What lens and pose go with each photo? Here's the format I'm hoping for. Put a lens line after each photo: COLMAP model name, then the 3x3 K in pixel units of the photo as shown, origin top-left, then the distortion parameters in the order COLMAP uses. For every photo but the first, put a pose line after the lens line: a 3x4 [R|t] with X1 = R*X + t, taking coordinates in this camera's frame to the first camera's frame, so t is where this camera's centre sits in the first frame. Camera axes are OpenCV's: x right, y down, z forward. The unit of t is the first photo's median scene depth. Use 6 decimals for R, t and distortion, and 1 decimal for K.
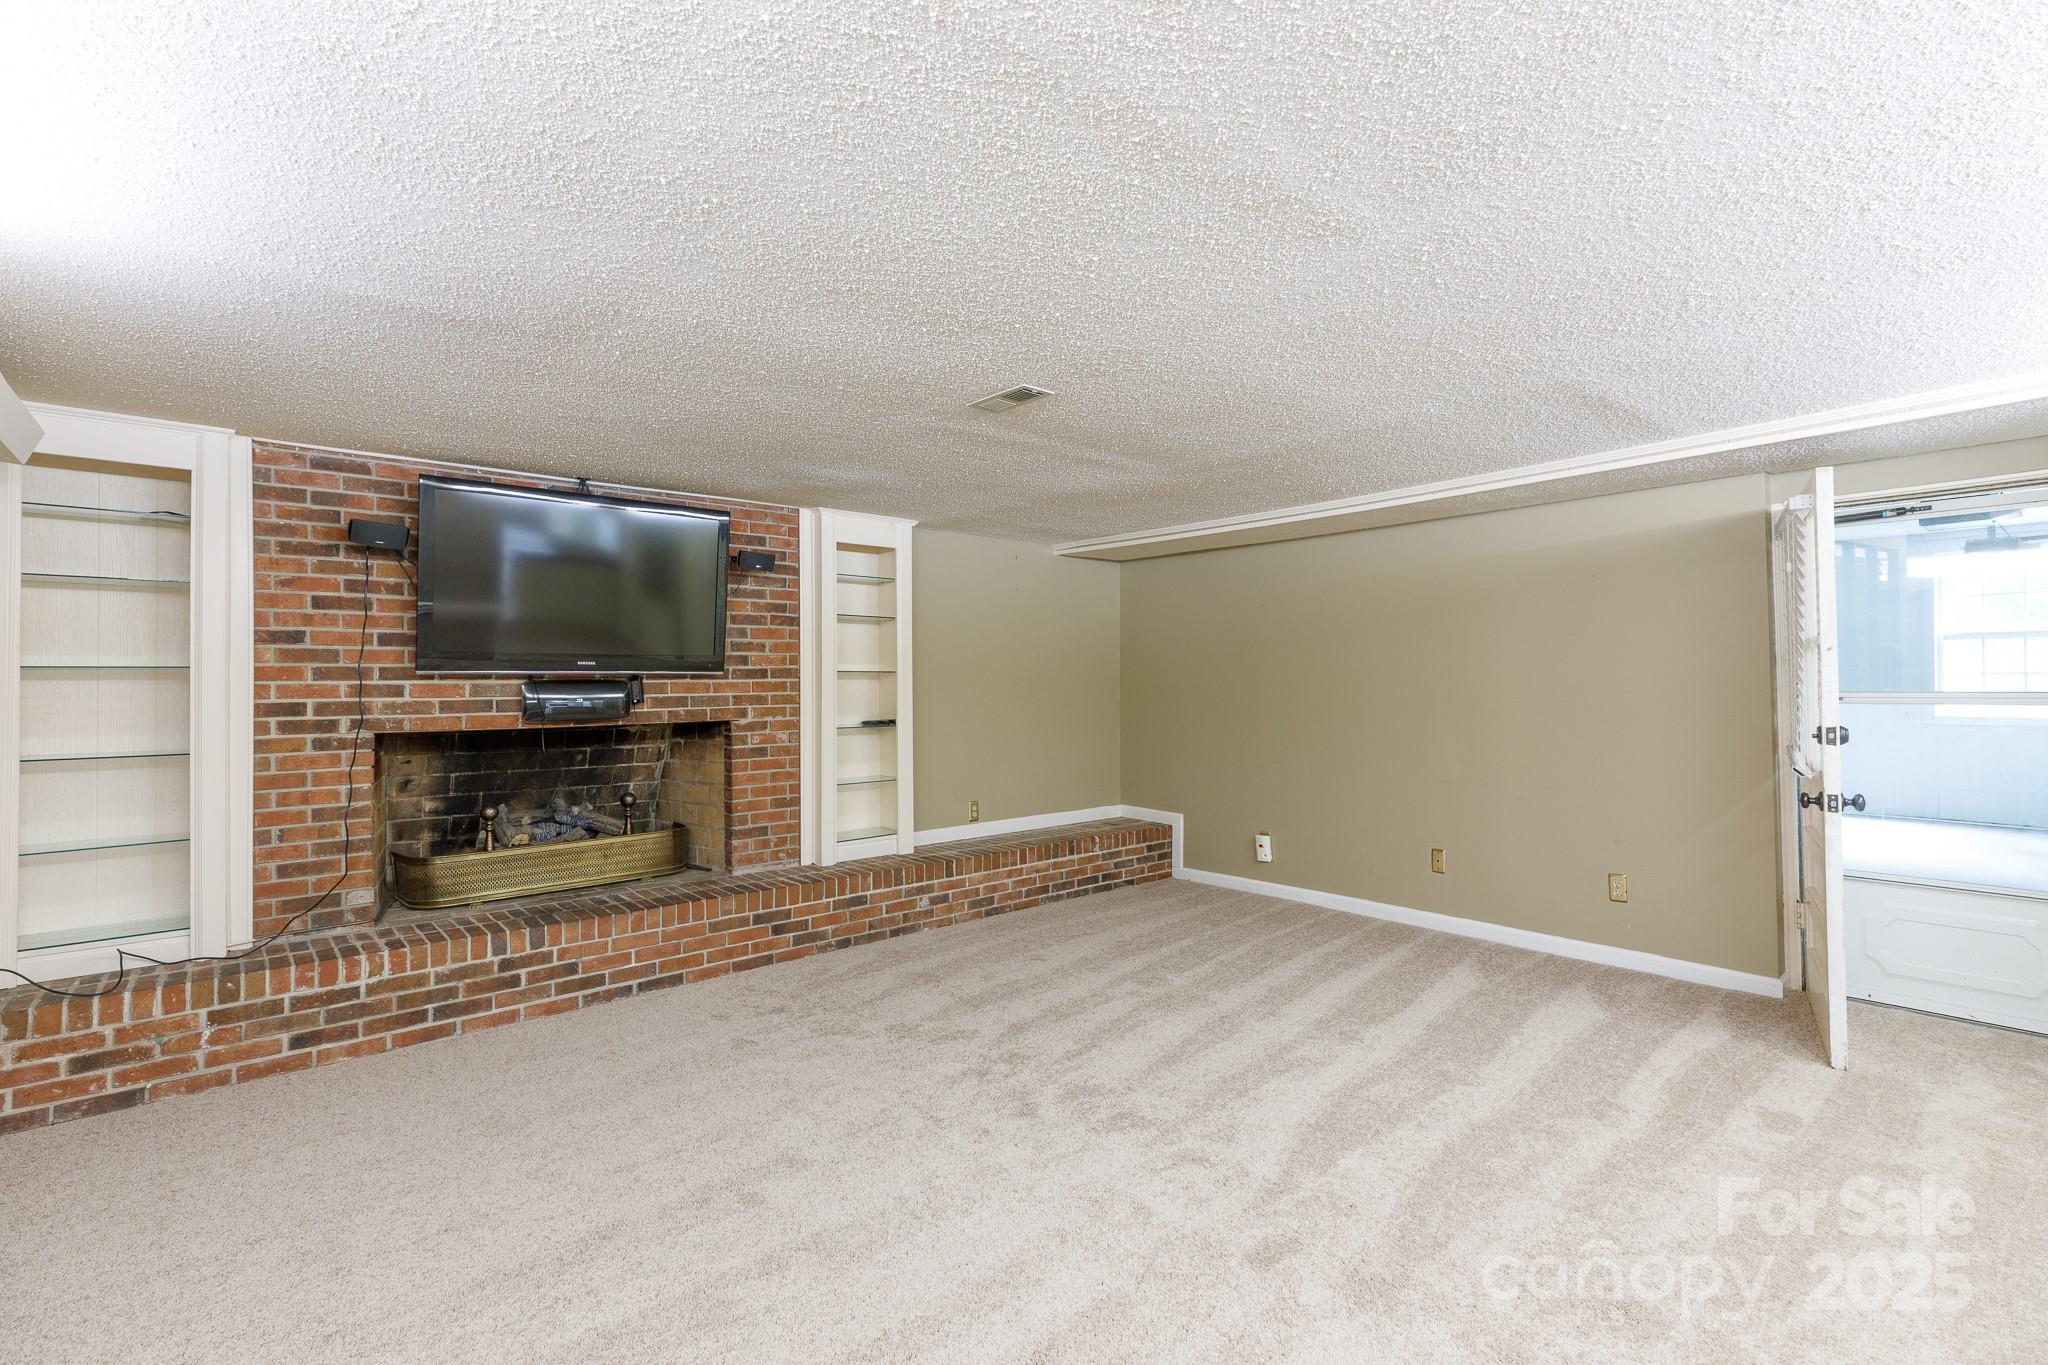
lens RADIAL K [[925.6, 0, 1026.6], [0, 925.6, 666.7], [0, 0, 1]] dist [0.005313, 0.000234]
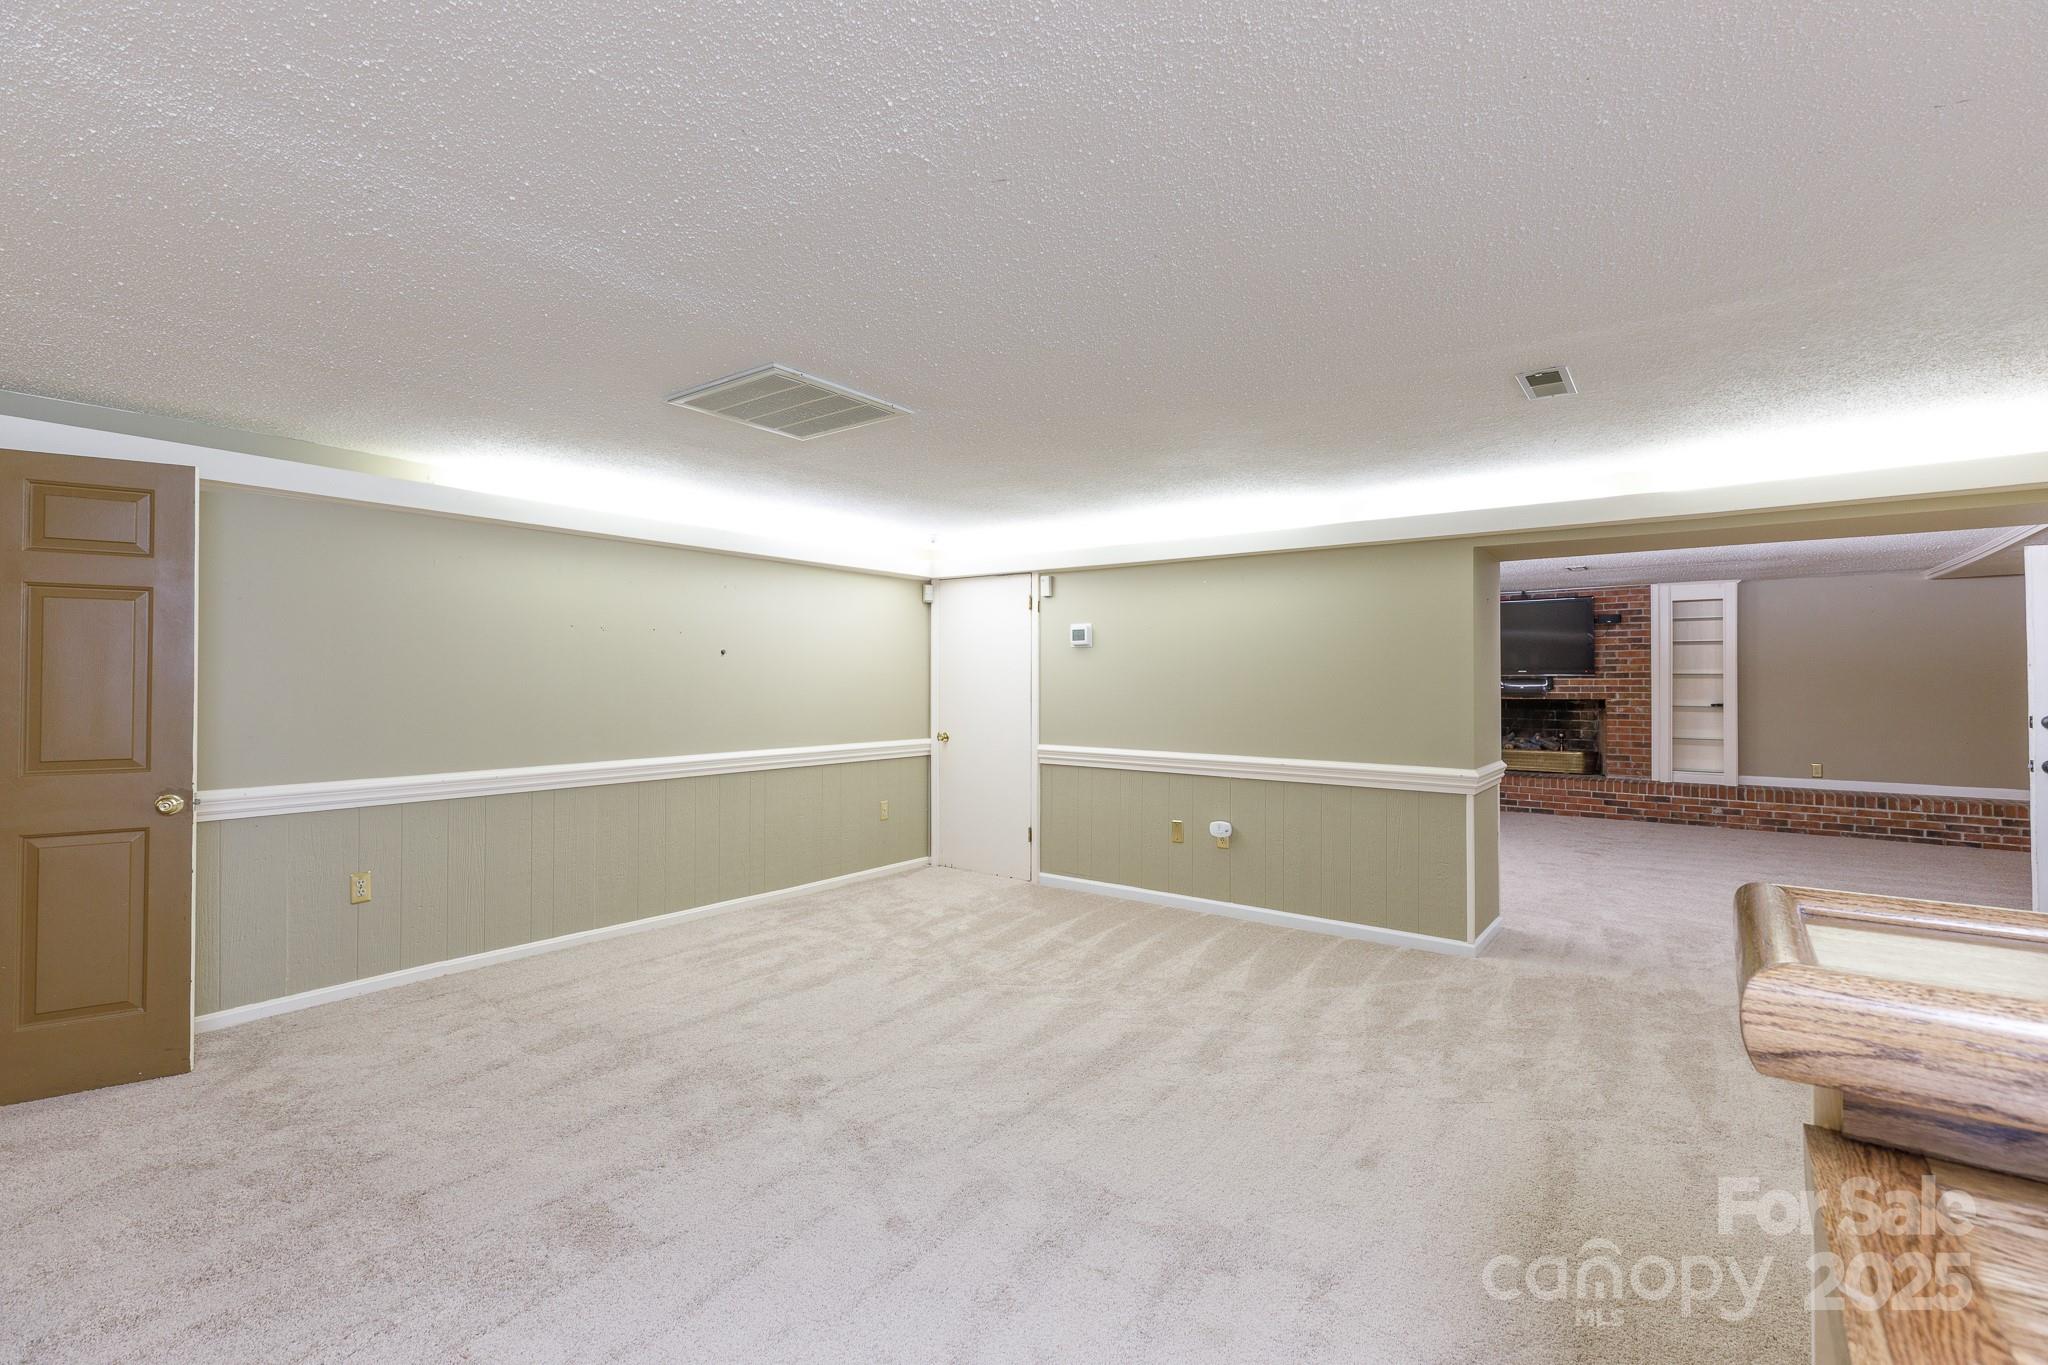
lens RADIAL K [[925.6, 0, 1025.3], [0, 925.6, 673.0], [0, 0, 1]] dist [0.005313, 0.000234]
pose [[0.218488, 0.002379, -0.975837, 1.276005], [0.015453, 0.999863, 0.005898, -0.027069], [0.975717, -0.016368, 0.218421, -0.604673]]
